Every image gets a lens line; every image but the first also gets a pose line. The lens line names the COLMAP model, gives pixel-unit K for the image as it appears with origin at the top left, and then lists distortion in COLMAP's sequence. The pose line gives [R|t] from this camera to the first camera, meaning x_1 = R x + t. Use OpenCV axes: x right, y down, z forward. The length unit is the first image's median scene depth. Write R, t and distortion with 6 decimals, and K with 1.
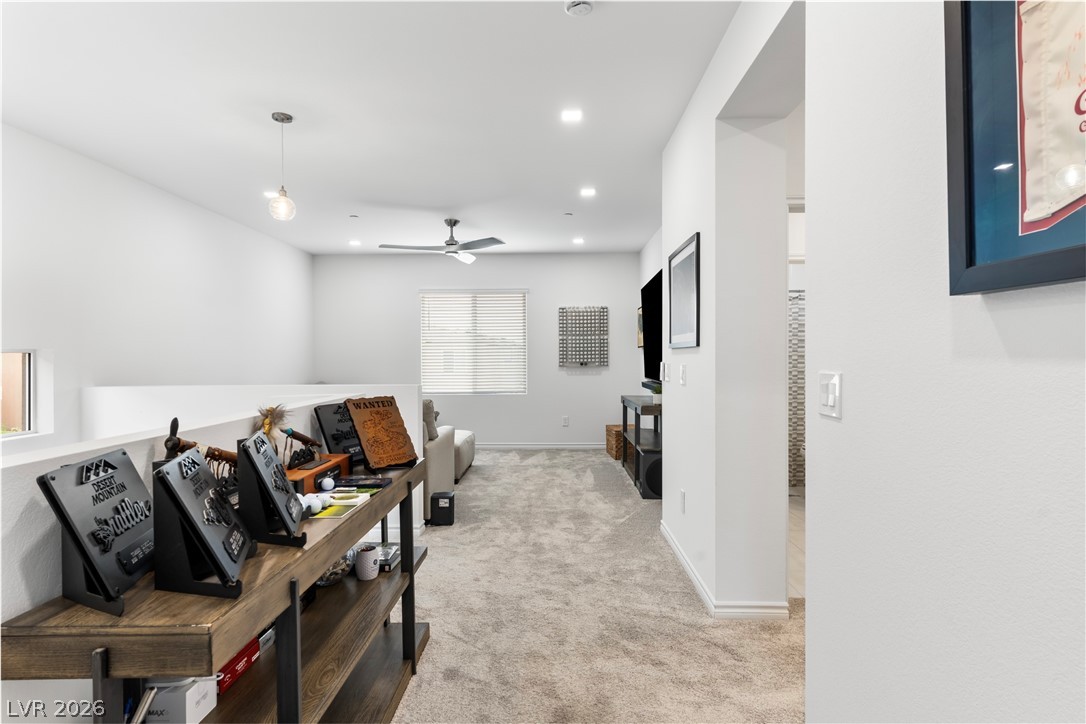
lens RADIAL K [[561.5, 0, 547.1], [0, 561.5, 358.9], [0, 0, 1]] dist [0.003273, 0.000934]
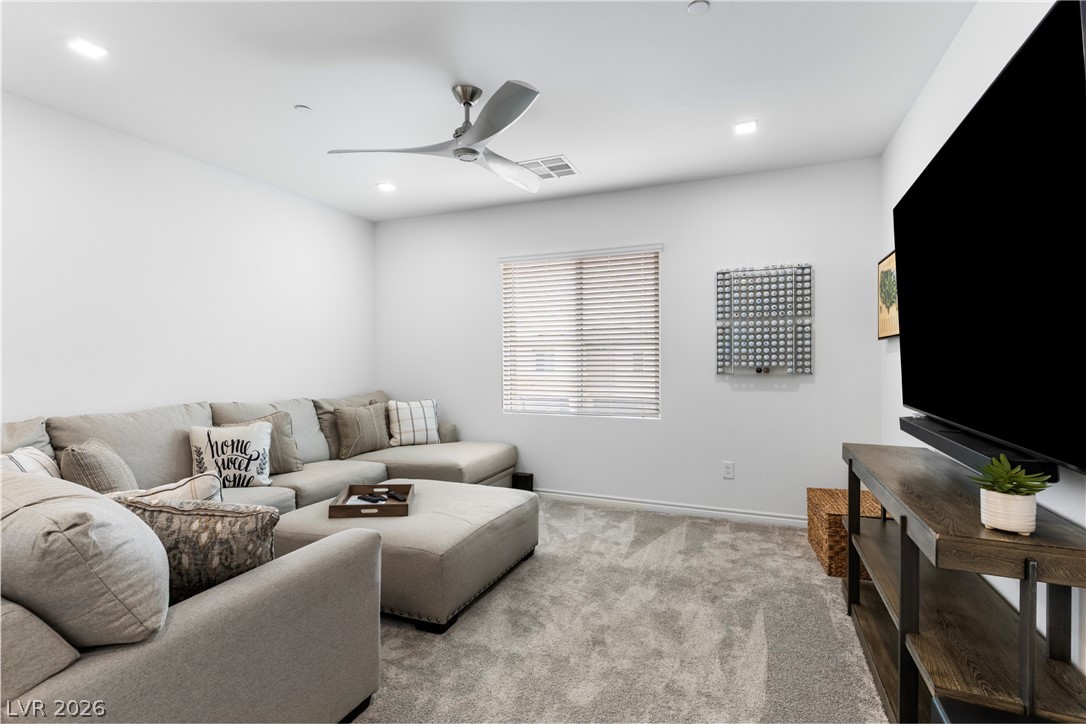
lens RADIAL K [[508.9, 0, 540.9], [0, 508.9, 358.1], [0, 0, 1]] dist [-0.002068, -0.000306]
pose [[0.926858, 0.003757, -0.375393, 0.050846], [-0.002548, 0.999990, 0.003717, -0.004438], [0.375403, -0.002489, 0.926858, 0.452205]]
